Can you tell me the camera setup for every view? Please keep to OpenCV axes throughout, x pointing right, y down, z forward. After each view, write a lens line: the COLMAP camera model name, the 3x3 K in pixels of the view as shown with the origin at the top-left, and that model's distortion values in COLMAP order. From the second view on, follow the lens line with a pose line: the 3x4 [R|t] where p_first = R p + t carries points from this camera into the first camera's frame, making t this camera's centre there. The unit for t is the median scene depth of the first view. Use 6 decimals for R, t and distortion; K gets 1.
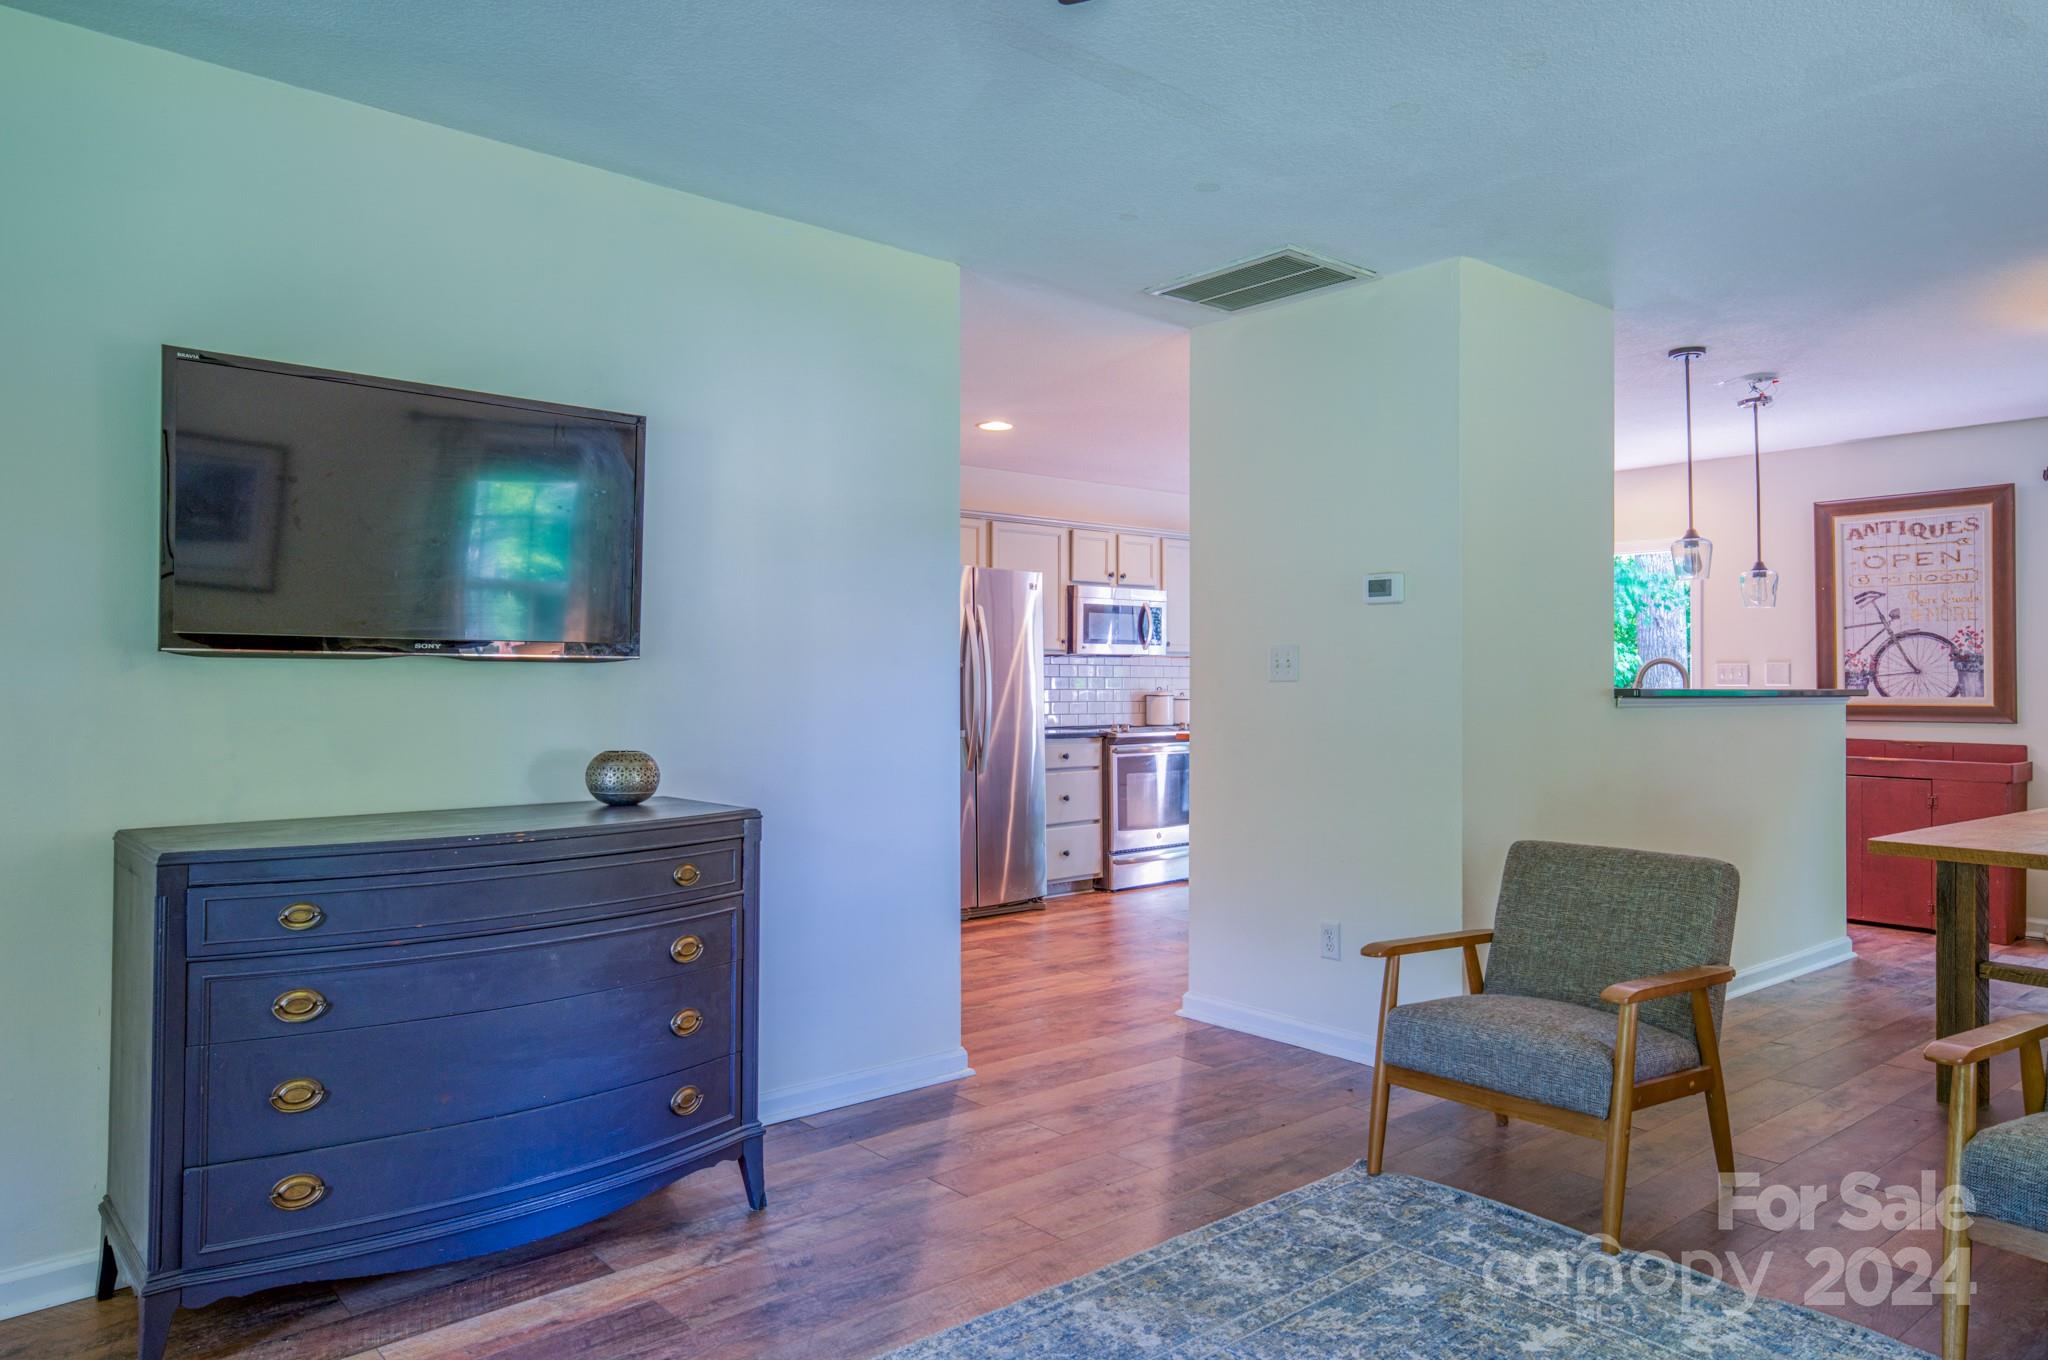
lens RADIAL K [[1344.8, 0, 1023.2], [0, 1344.8, 676.2], [0, 0, 1]] dist [0.031173, 0.004522]
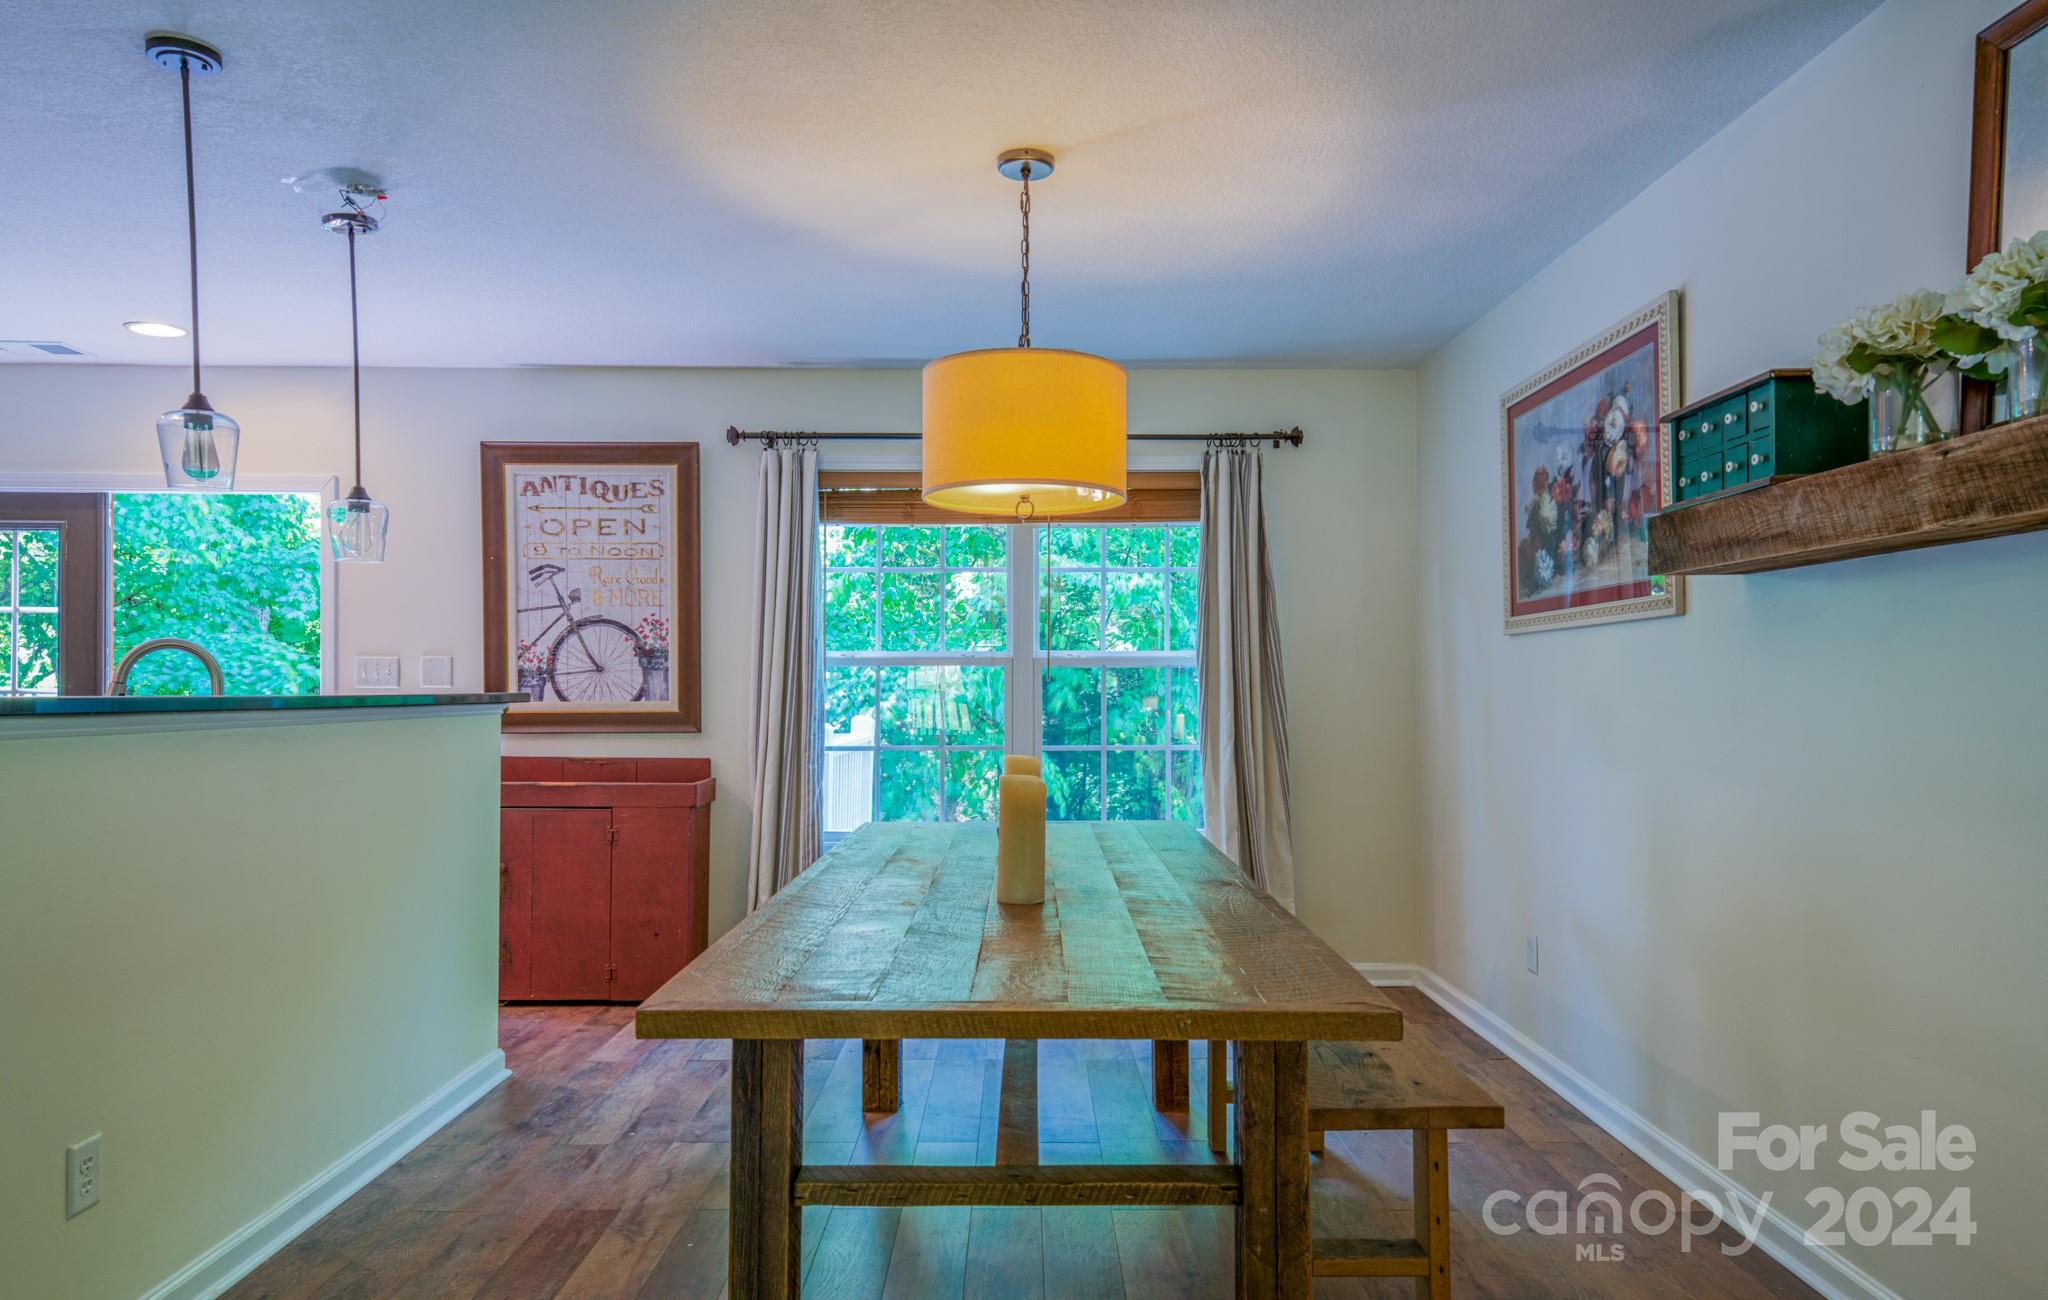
lens RADIAL K [[1338.3, 0, 1030.4], [0, 1338.3, 665.7], [0, 0, 1]] dist [0.027745, -0.001092]
pose [[0.647324, 0.008339, 0.762169, 0.228784], [-0.001785, 0.999954, -0.009425, 0.001419], [-0.762213, 0.004740, 0.647309, 0.312371]]
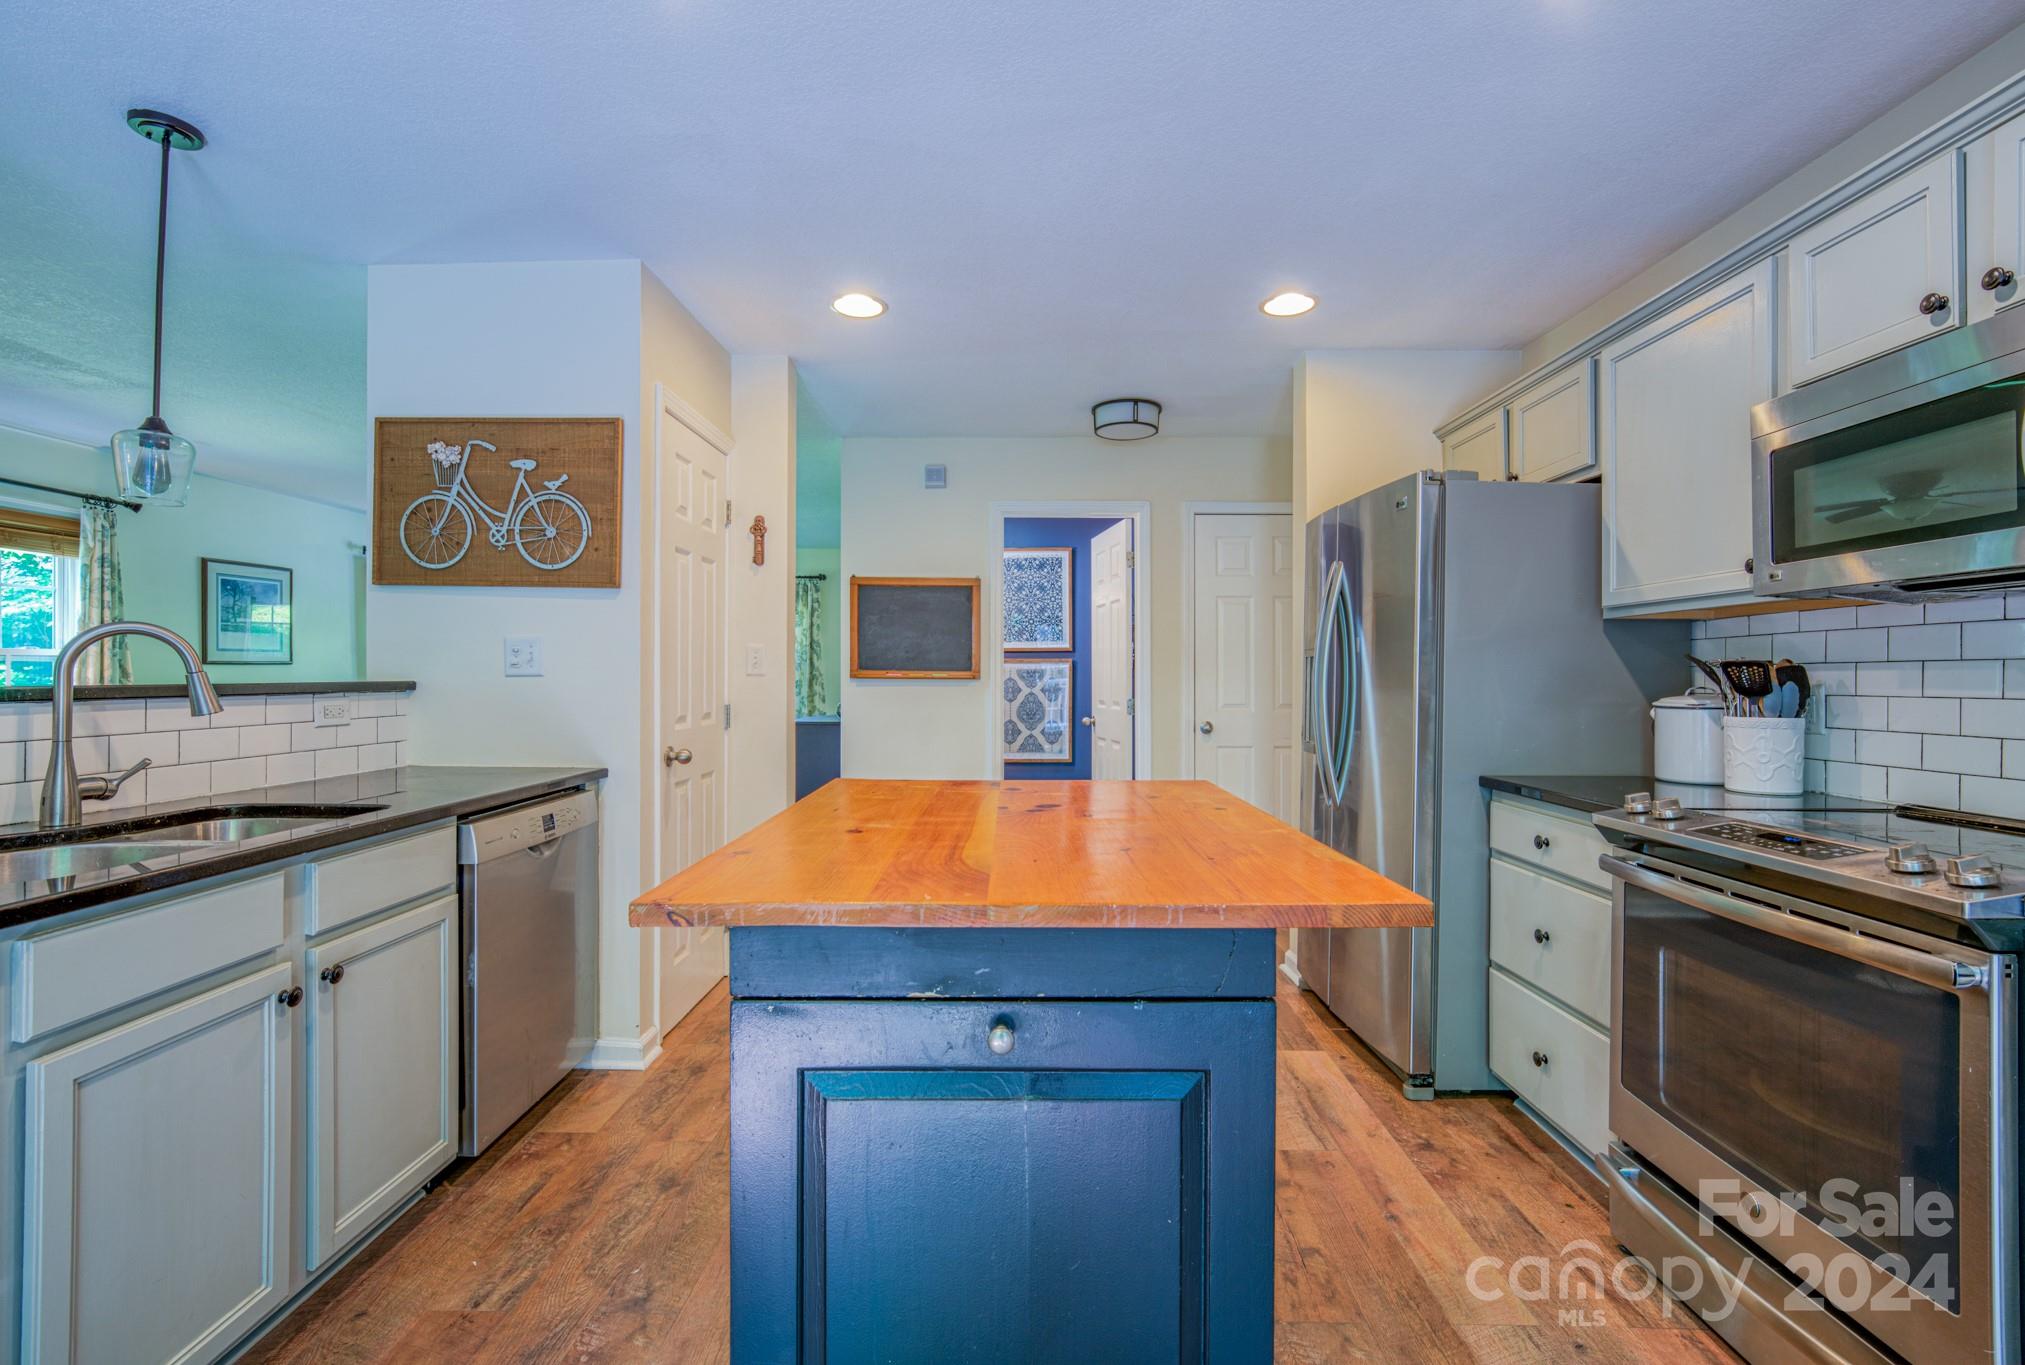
lens RADIAL K [[898.0, 0, 1012.5], [0, 898.0, 682.5], [0, 0, 1]] dist [-0.001773, -0.000040]
pose [[-0.666942, 0.001109, -0.745109, 0.407139], [-0.000277, 0.999998, 0.001736, 0.006357], [0.745109, 0.001364, -0.666941, 1.177834]]
